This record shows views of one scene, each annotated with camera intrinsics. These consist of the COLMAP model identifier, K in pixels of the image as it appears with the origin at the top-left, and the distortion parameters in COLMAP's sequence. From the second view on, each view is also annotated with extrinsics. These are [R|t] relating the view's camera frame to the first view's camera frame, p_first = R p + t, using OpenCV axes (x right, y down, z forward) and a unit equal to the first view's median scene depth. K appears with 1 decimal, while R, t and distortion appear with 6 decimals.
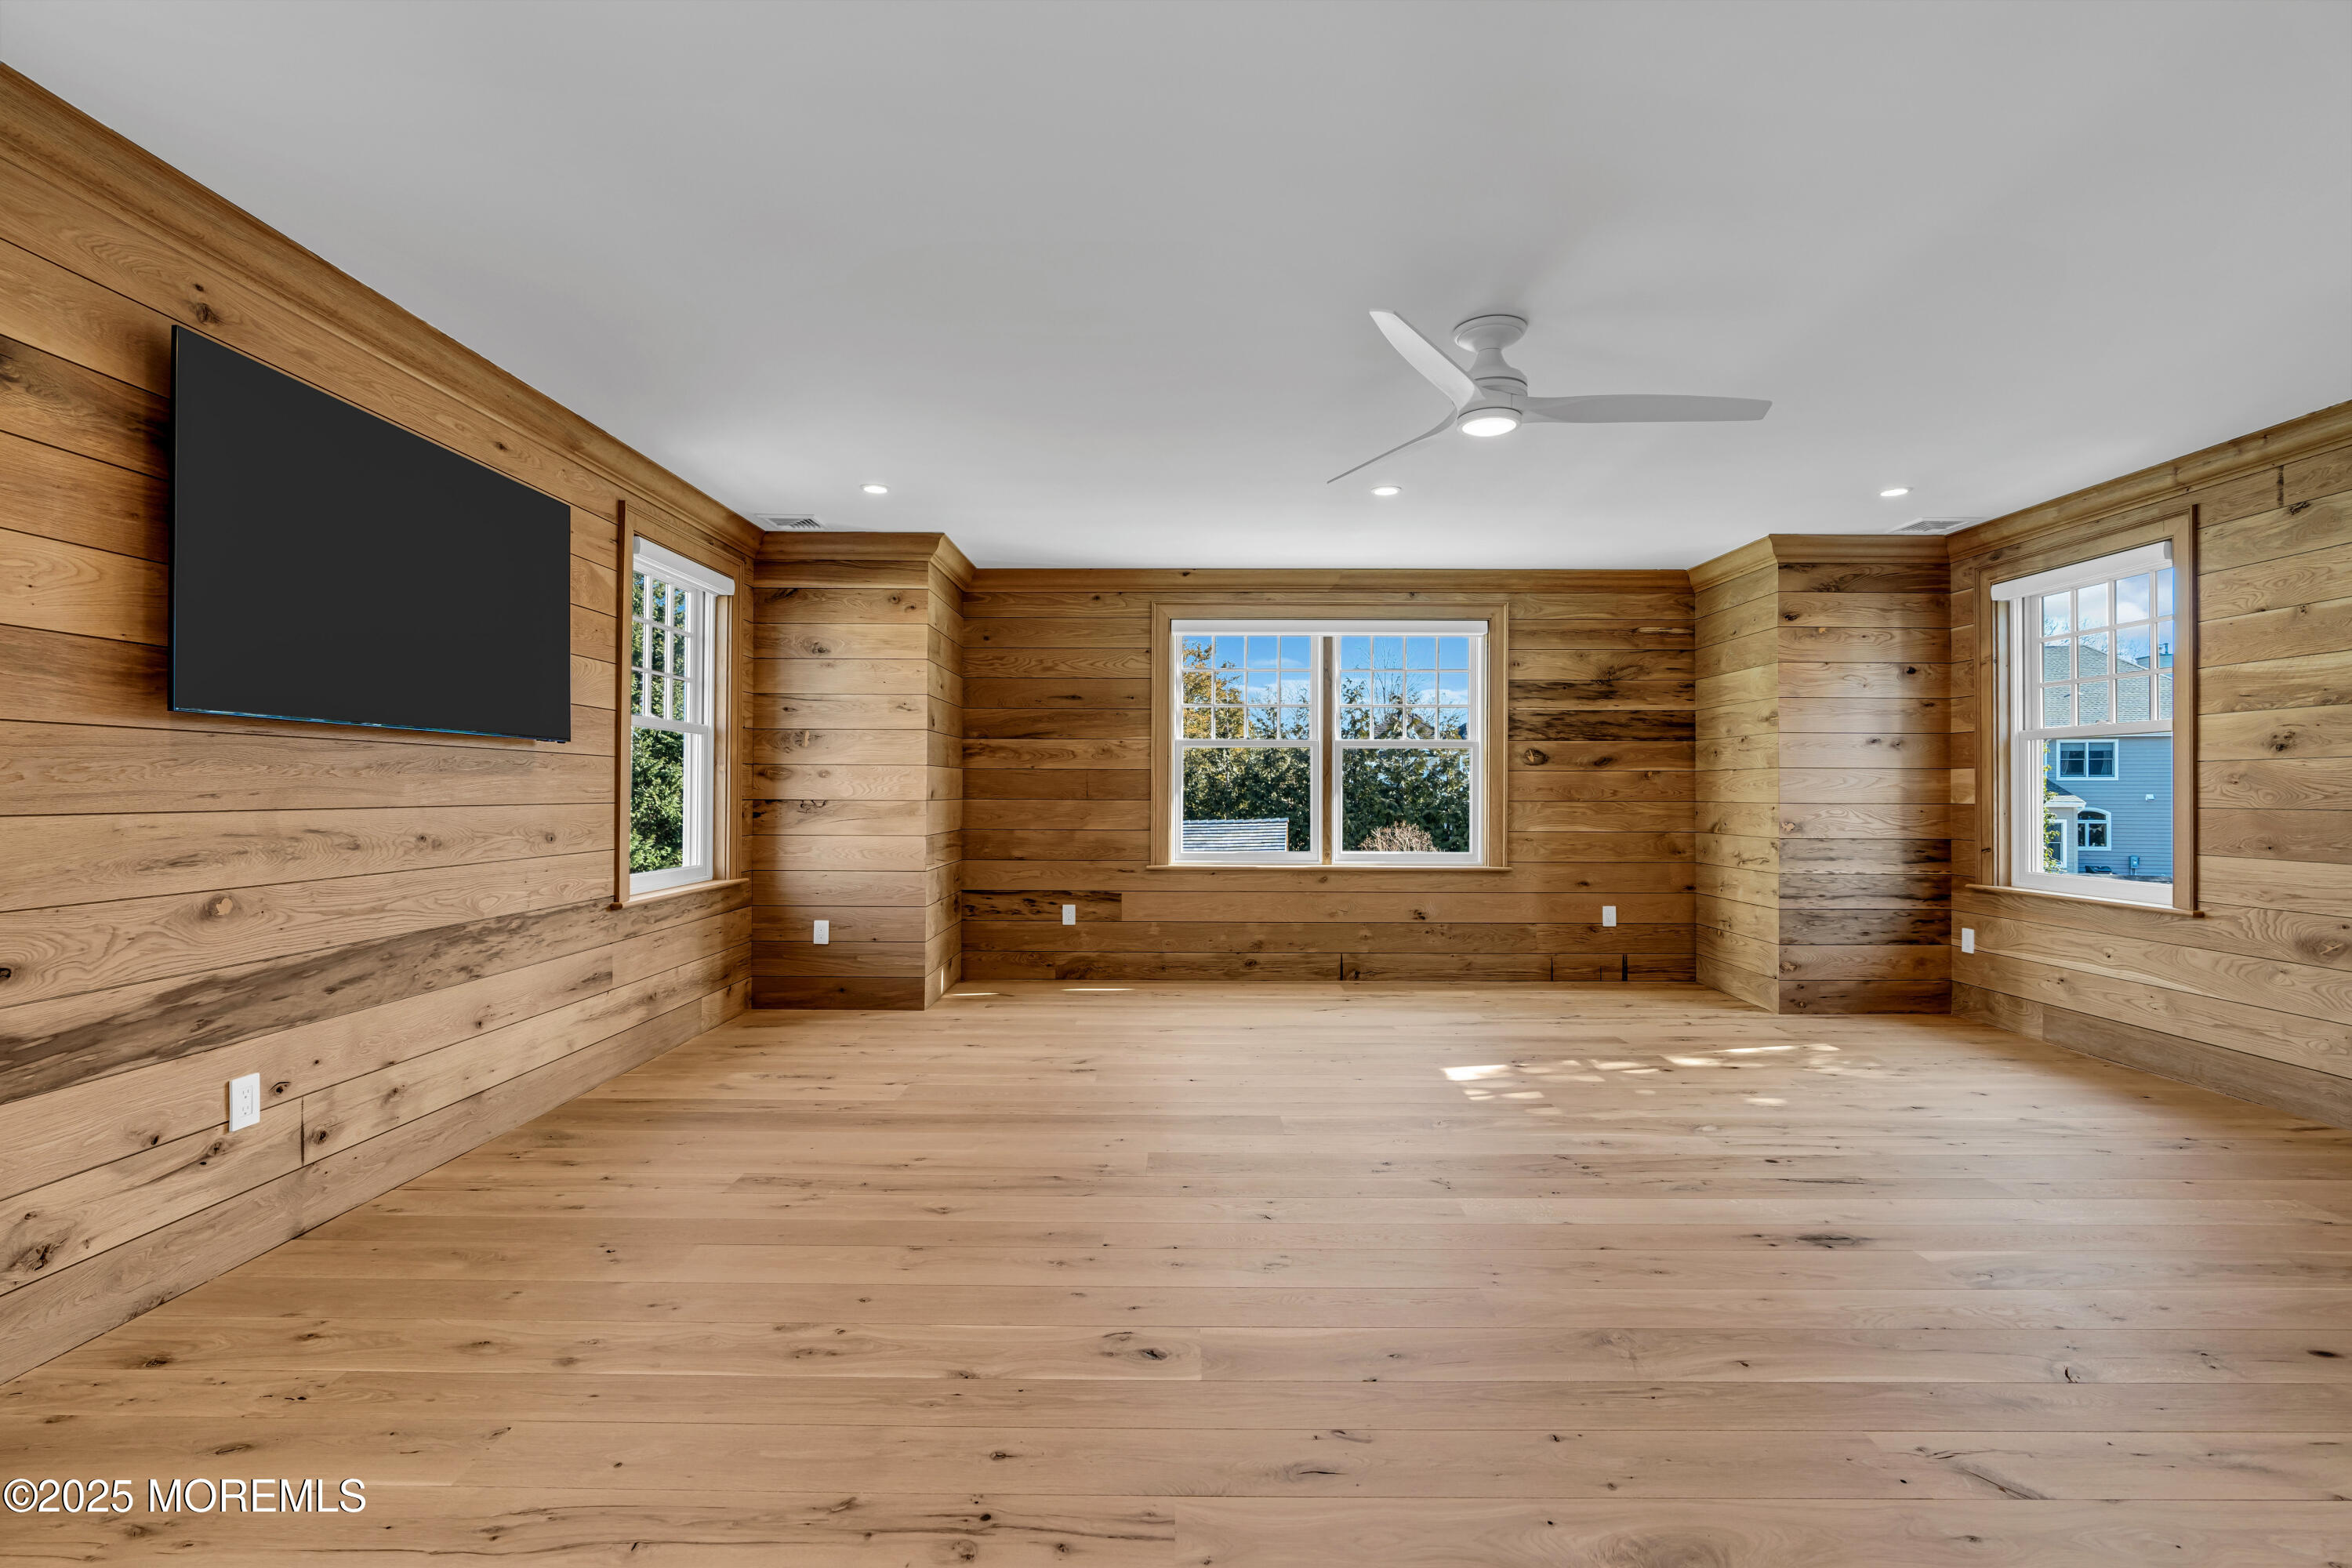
lens RADIAL K [[1053.5, 0, 1186.5], [0, 1053.5, 788.0], [0, 0, 1]] dist [-0.011267, 0.003577]
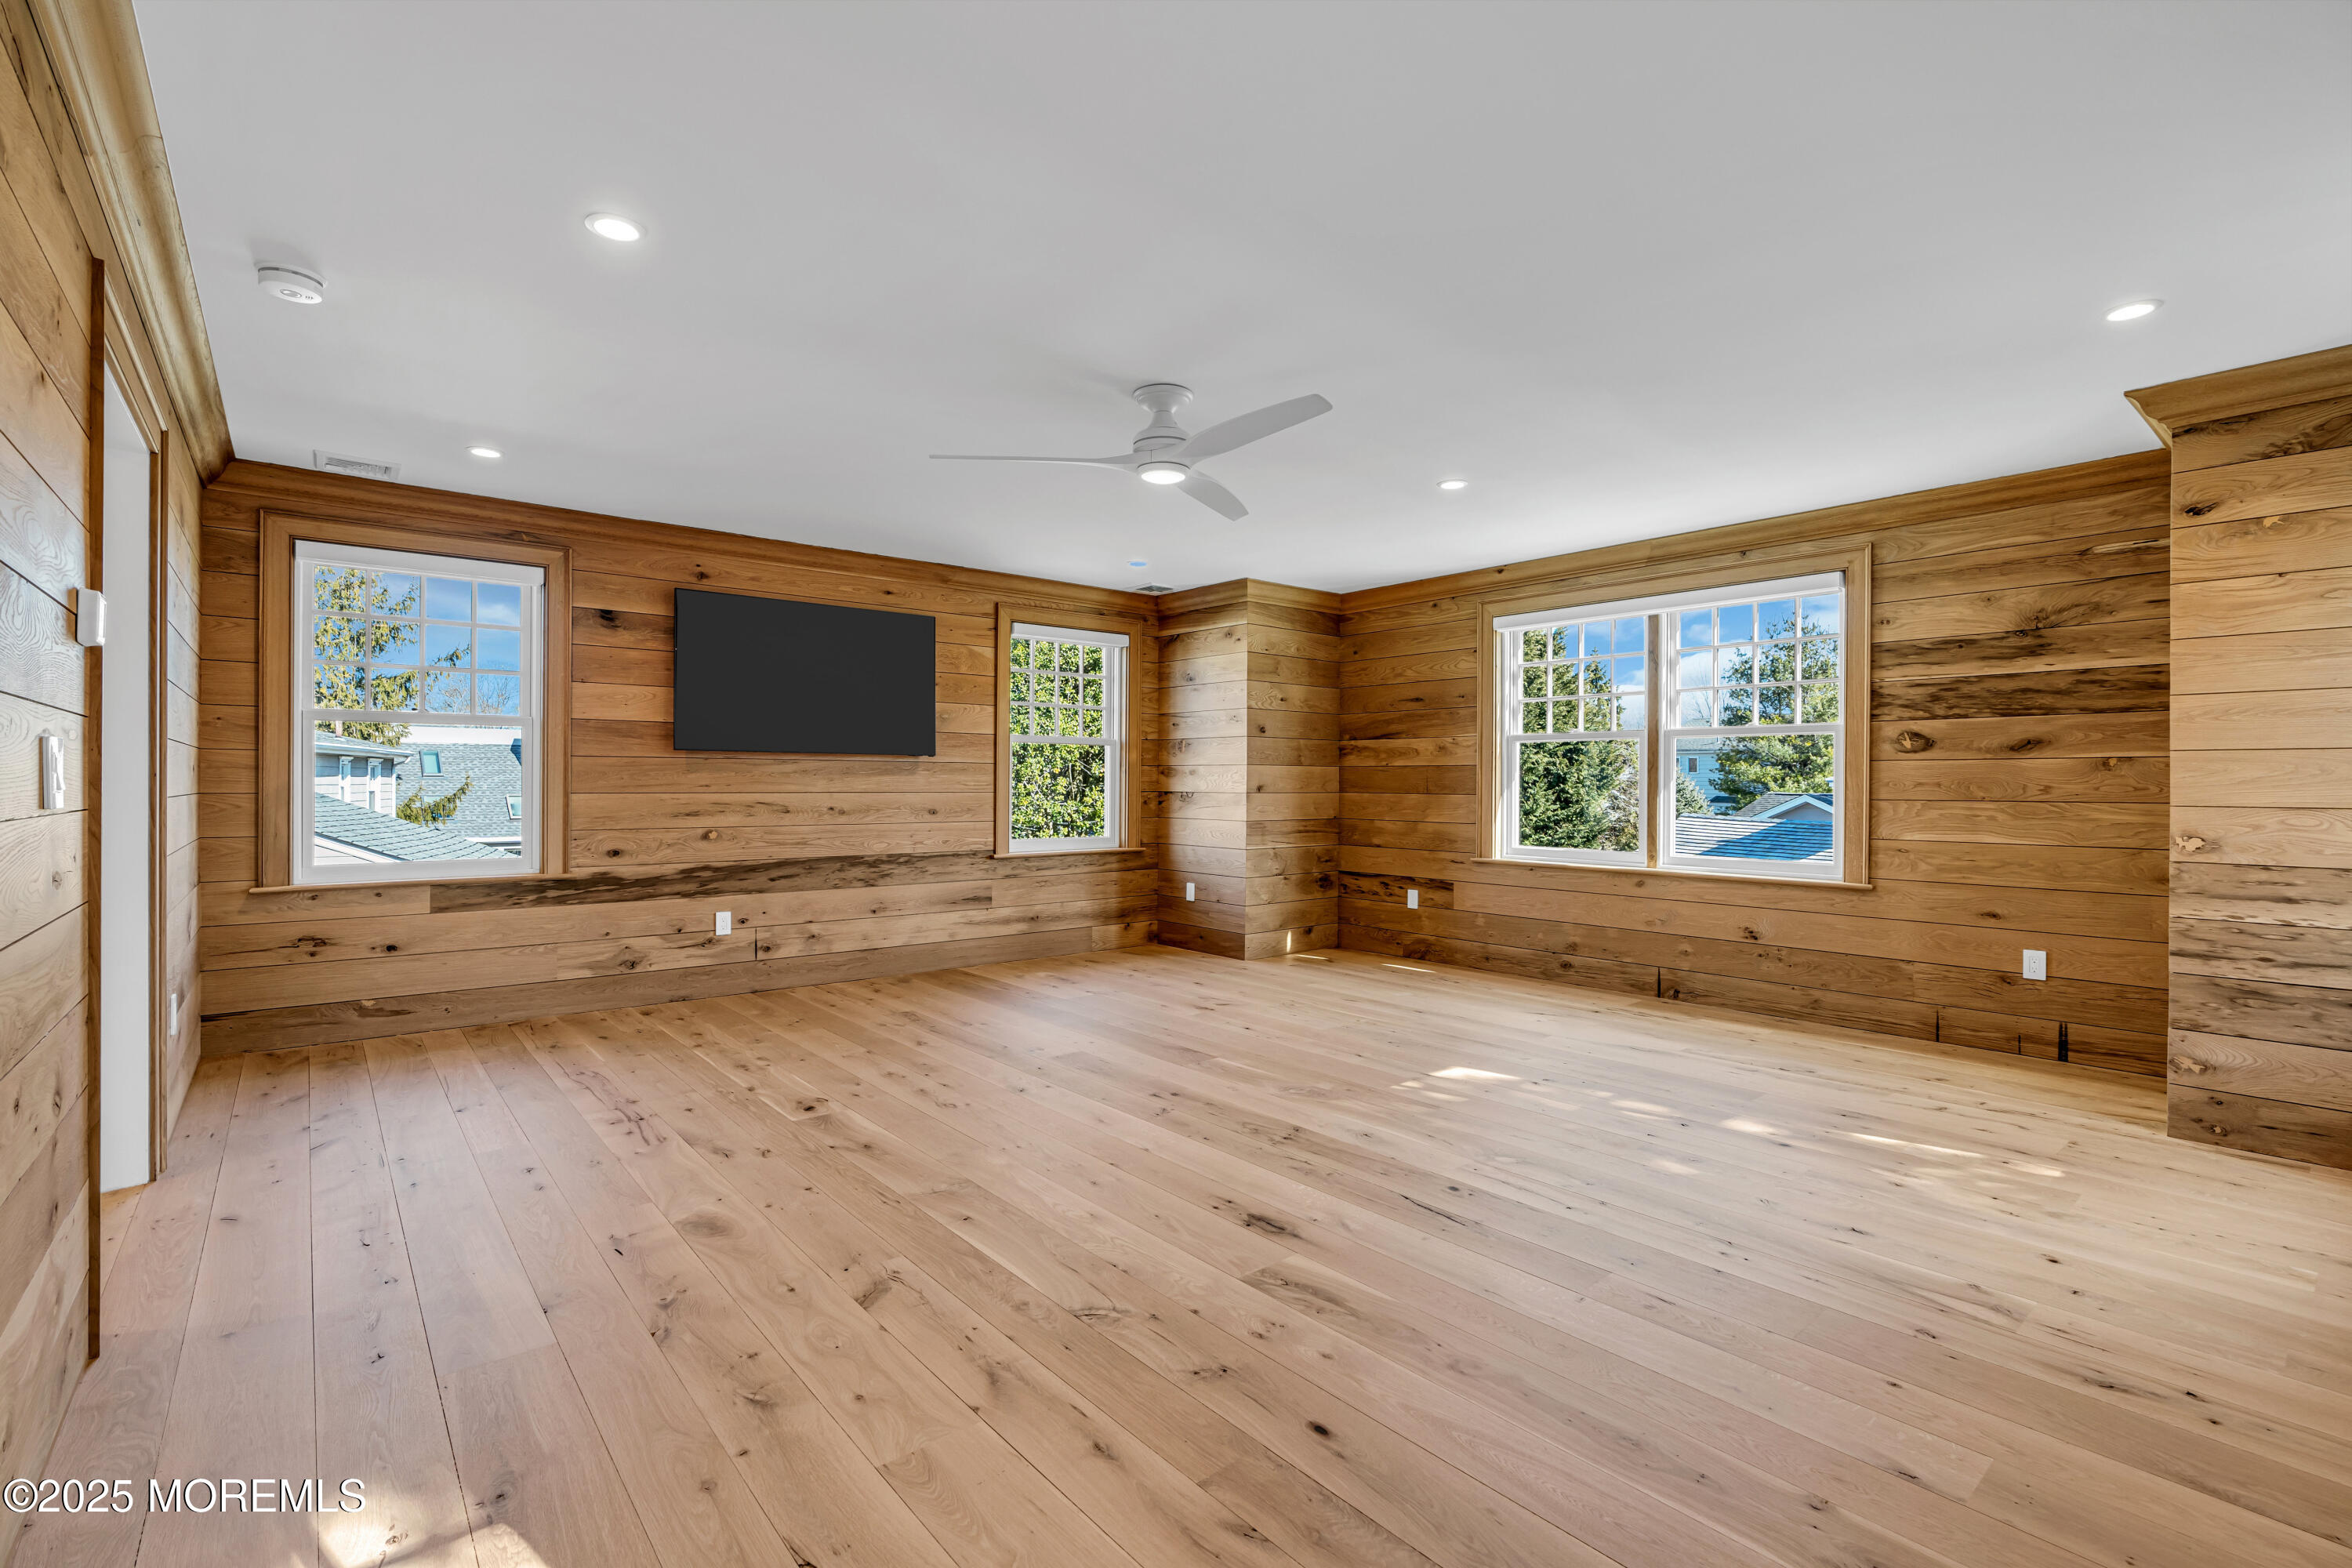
lens RADIAL K [[1053.5, 0, 1193.1], [0, 1053.5, 784.1], [0, 0, 1]] dist [-0.011267, 0.003577]
pose [[0.651436, 0.000052, -0.758703, 1.013298], [-0.000355, 1.000000, -0.000235, 0.002636], [0.758703, 0.000423, 0.651436, 0.210238]]
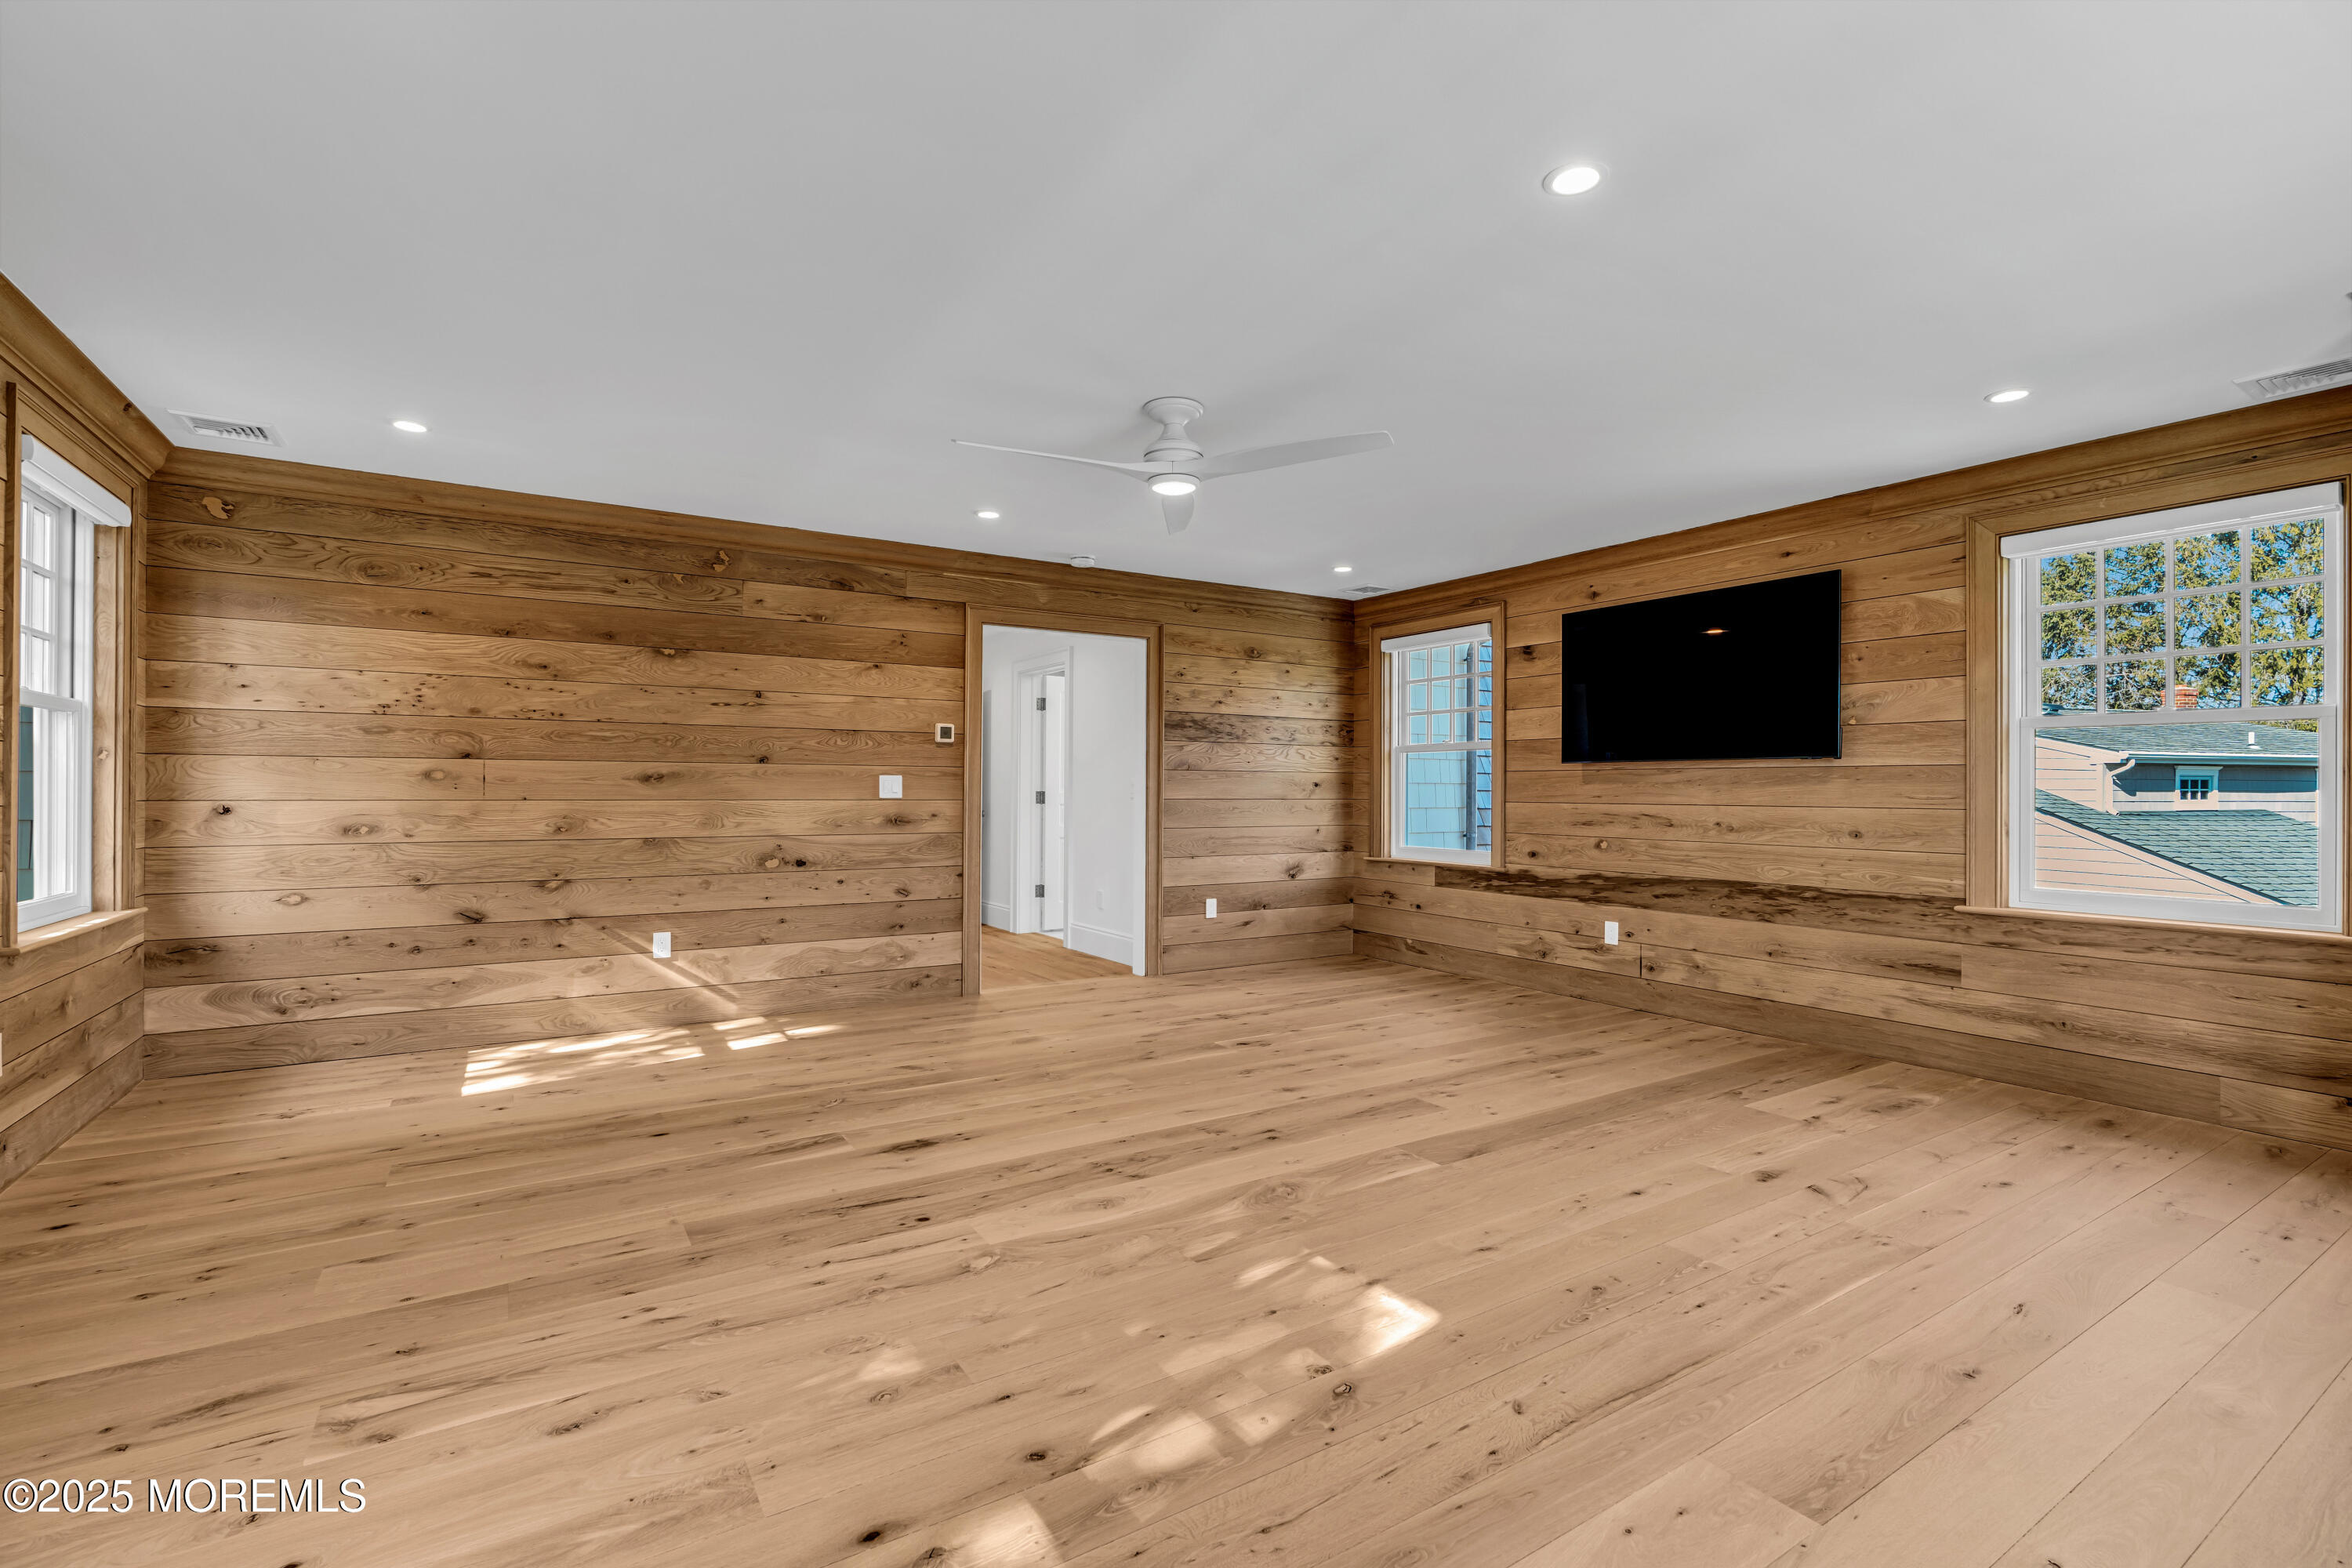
lens RADIAL K [[1053.5, 0, 1171.5], [0, 1053.5, 797.5], [0, 0, 1]] dist [-0.011267, 0.003577]
pose [[-0.845081, -0.004062, -0.534622, 0.777488], [-0.006893, 0.999971, 0.003299, 0.005220], [0.534593, 0.006473, -0.845085, 1.681745]]
